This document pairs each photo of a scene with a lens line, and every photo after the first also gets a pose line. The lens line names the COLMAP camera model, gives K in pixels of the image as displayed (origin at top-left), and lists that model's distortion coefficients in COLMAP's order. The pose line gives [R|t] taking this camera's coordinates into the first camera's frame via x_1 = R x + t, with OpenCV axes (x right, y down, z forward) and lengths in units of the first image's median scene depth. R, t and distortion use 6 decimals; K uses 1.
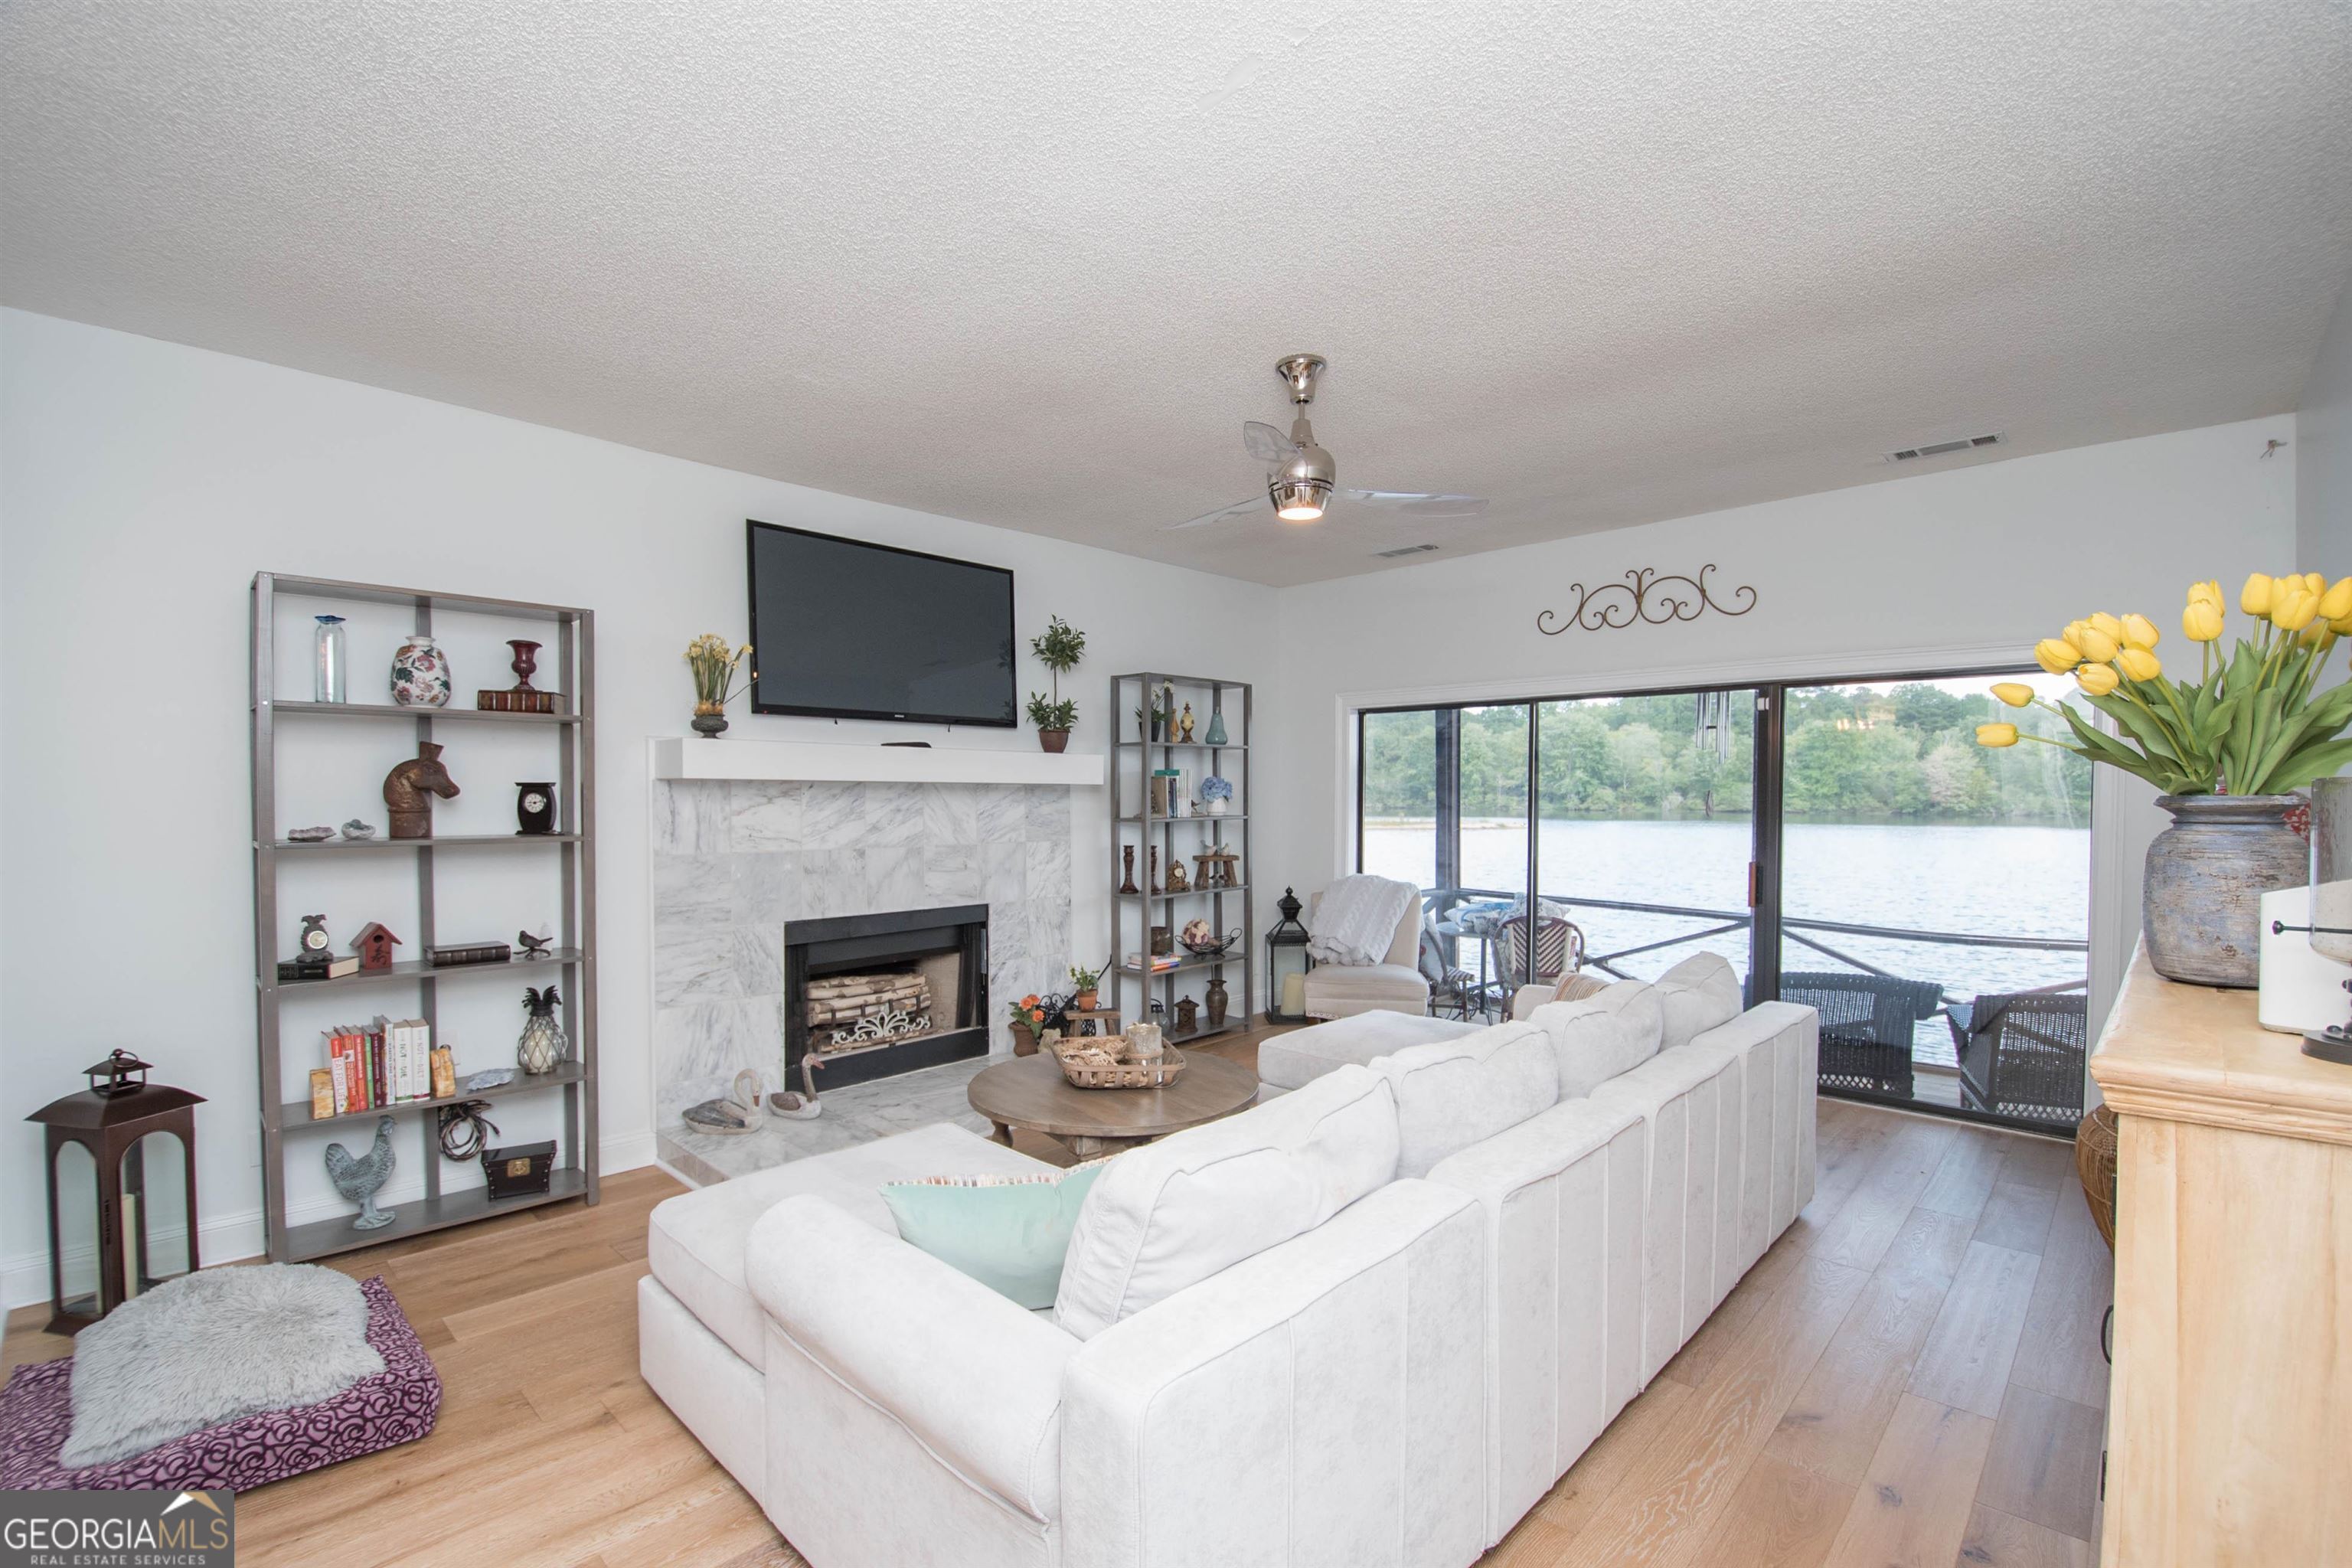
lens RADIAL K [[1028.3, 0, 1185.5], [0, 1028.3, 825.0], [0, 0, 1]] dist [0.013105, -0.021384]
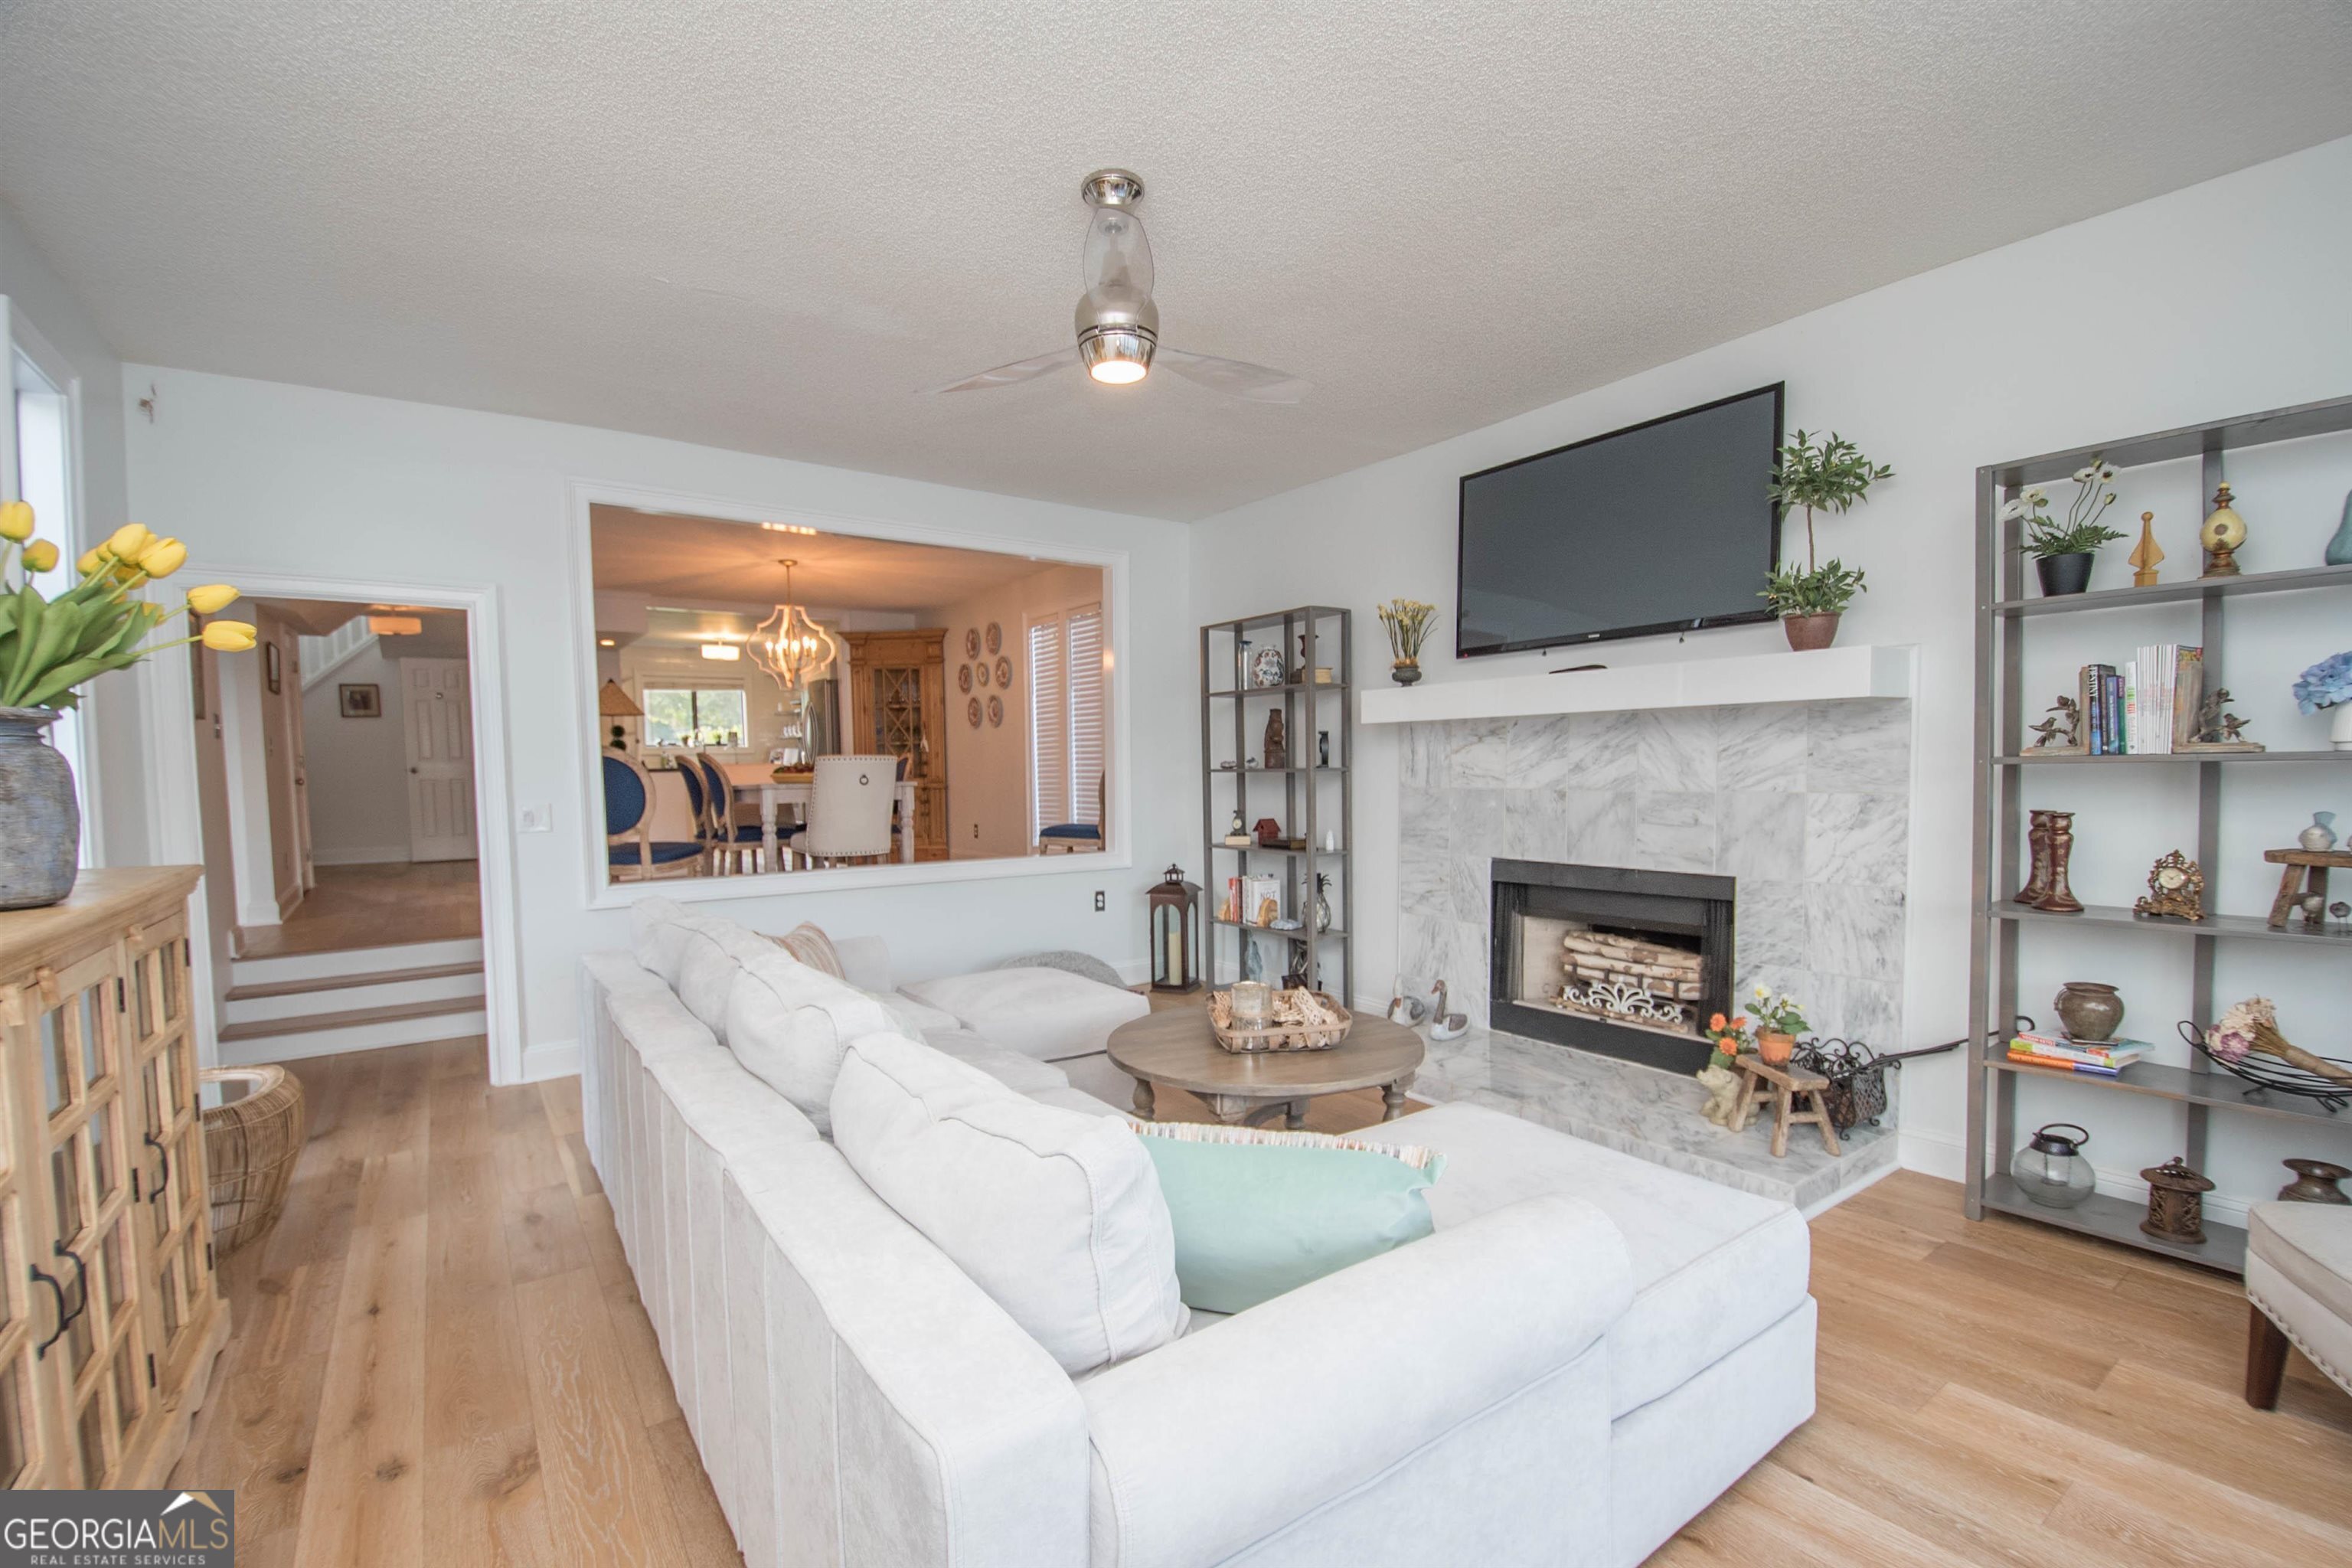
lens RADIAL K [[1018.2, 0, 1182.1], [0, 1018.2, 827.0], [0, 0, 1]] dist [0.010610, -0.022211]
pose [[-0.189080, 0.063078, -0.979934, 0.598580], [-0.010604, 0.997745, 0.066270, -0.000384], [0.981904, 0.022922, -0.187985, 0.799451]]
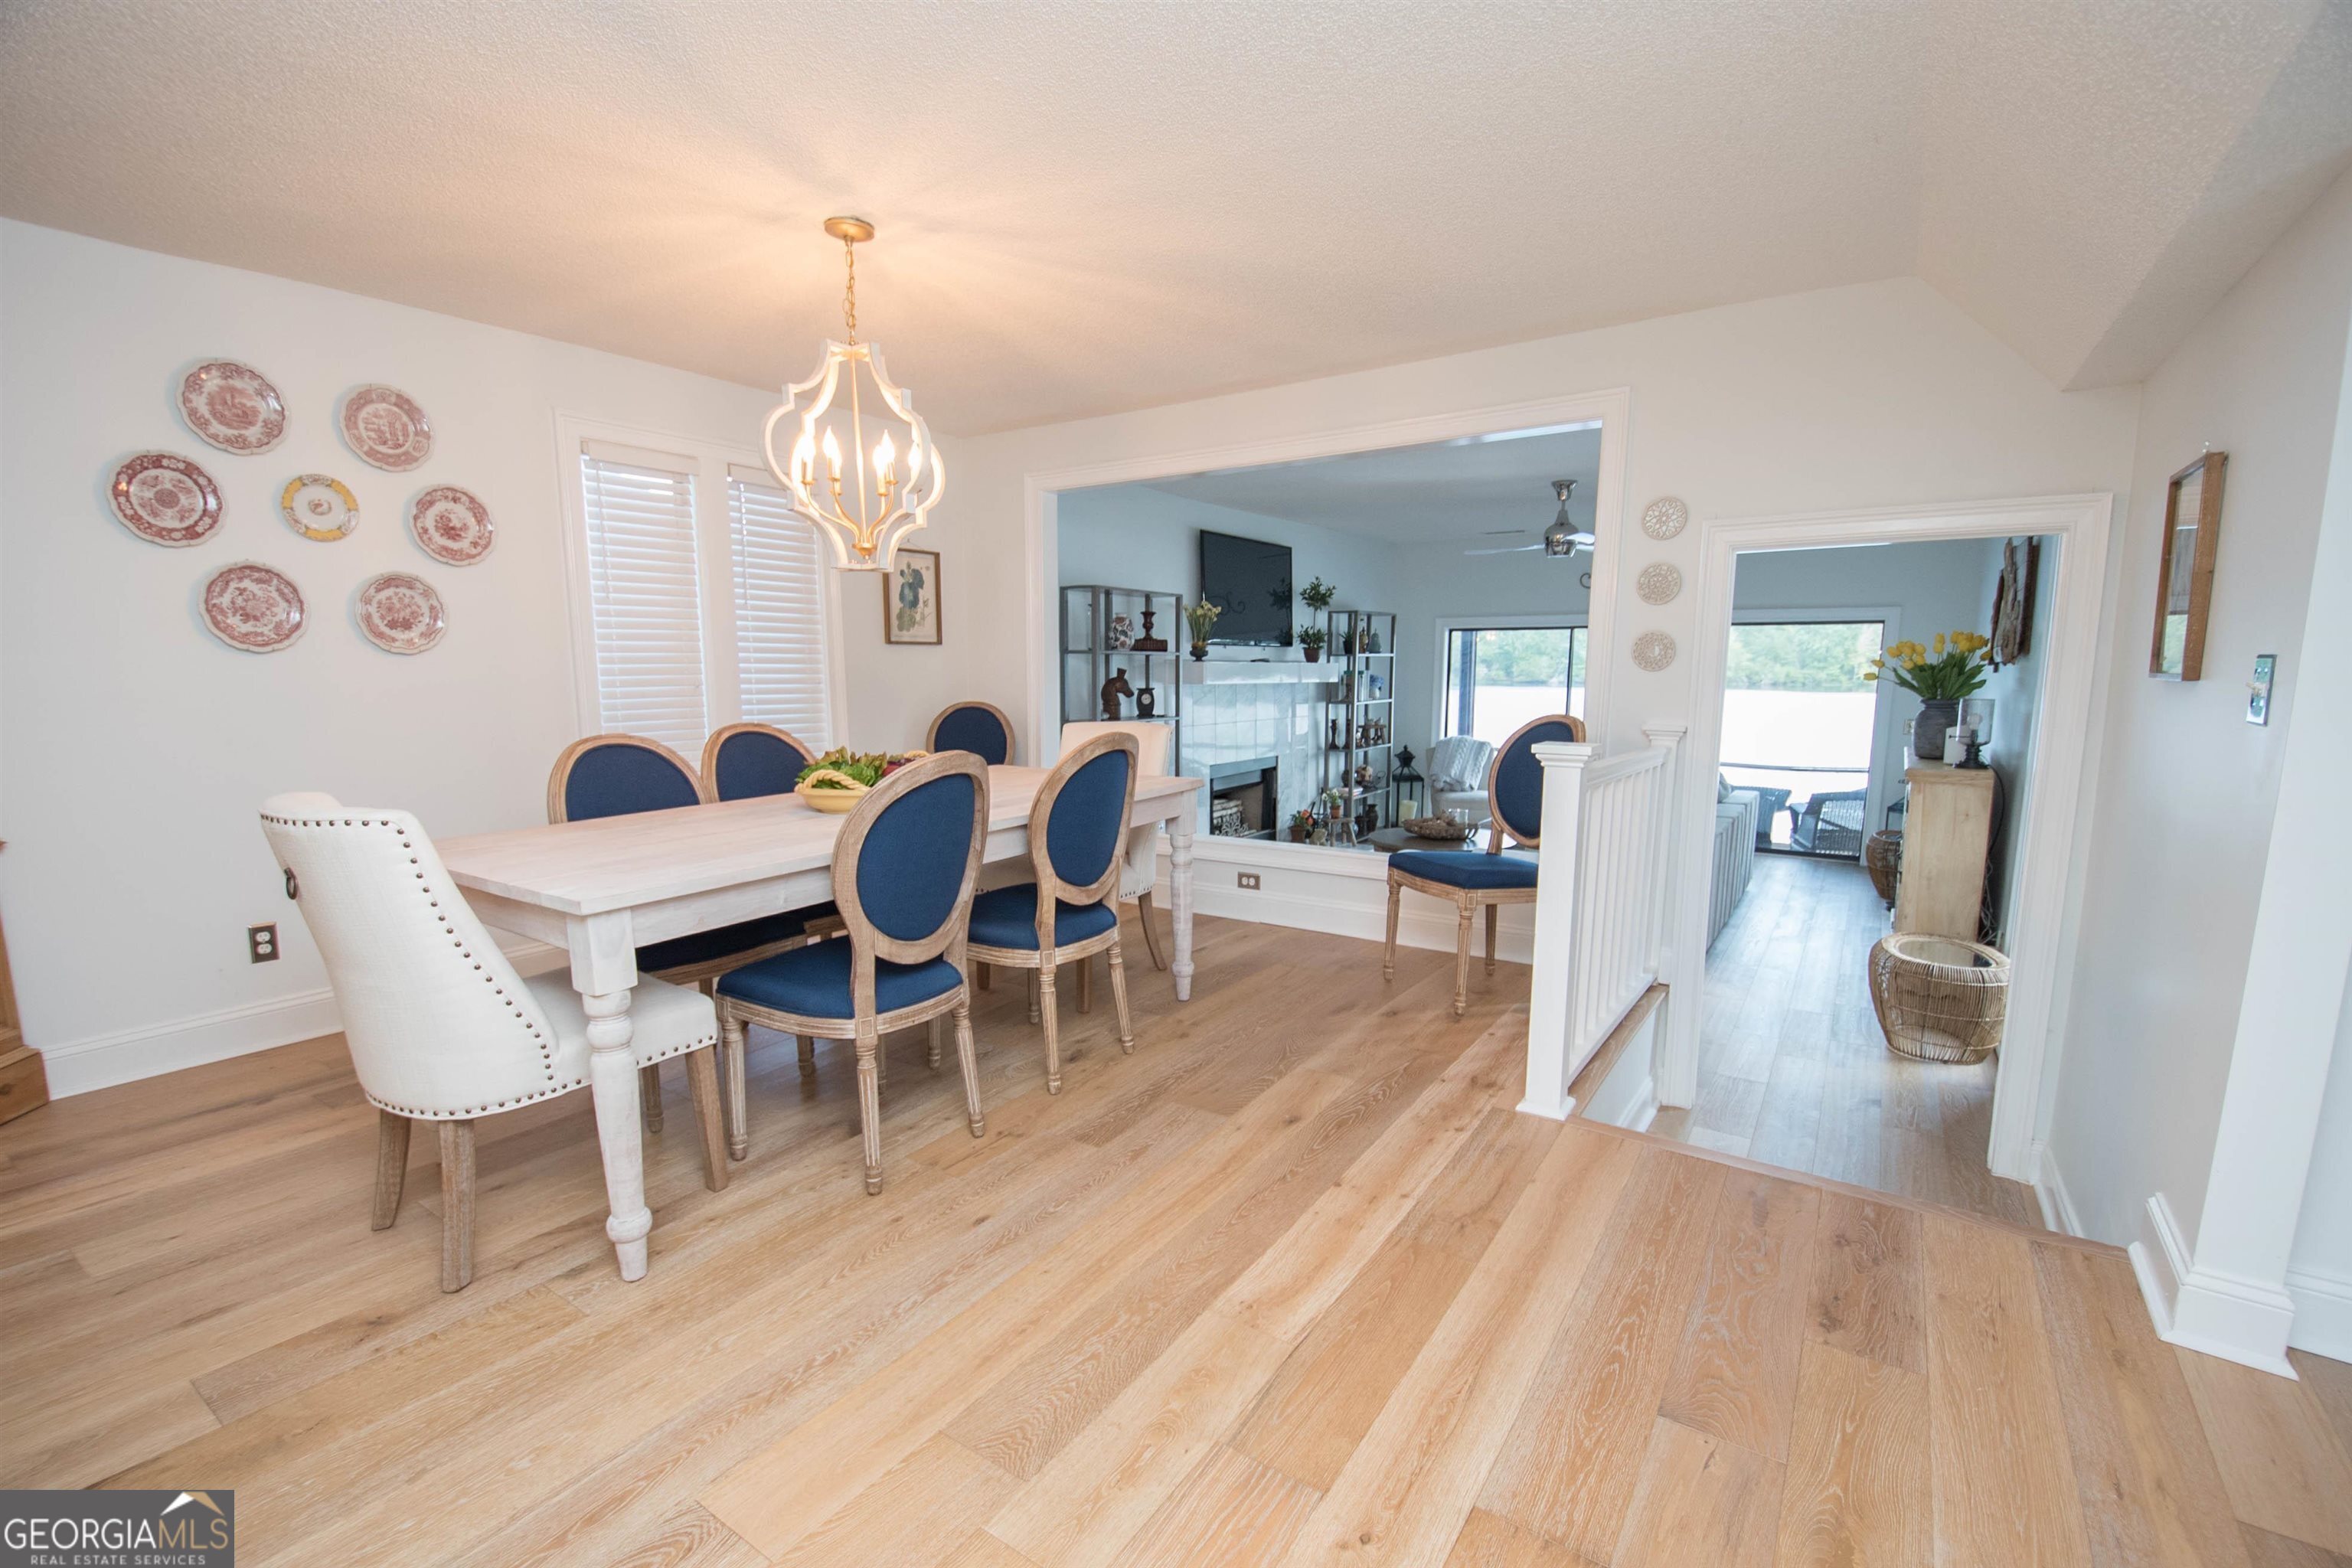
lens RADIAL K [[1018.2, 0, 1182.1], [0, 1018.2, 827.0], [0, 0, 1]] dist [0.010610, -0.022211]
pose [[0.986074, -0.026578, 0.164171, -0.644737], [0.005459, 0.991789, 0.127770, -0.019644], [-0.166219, -0.125094, 0.978122, -0.611980]]
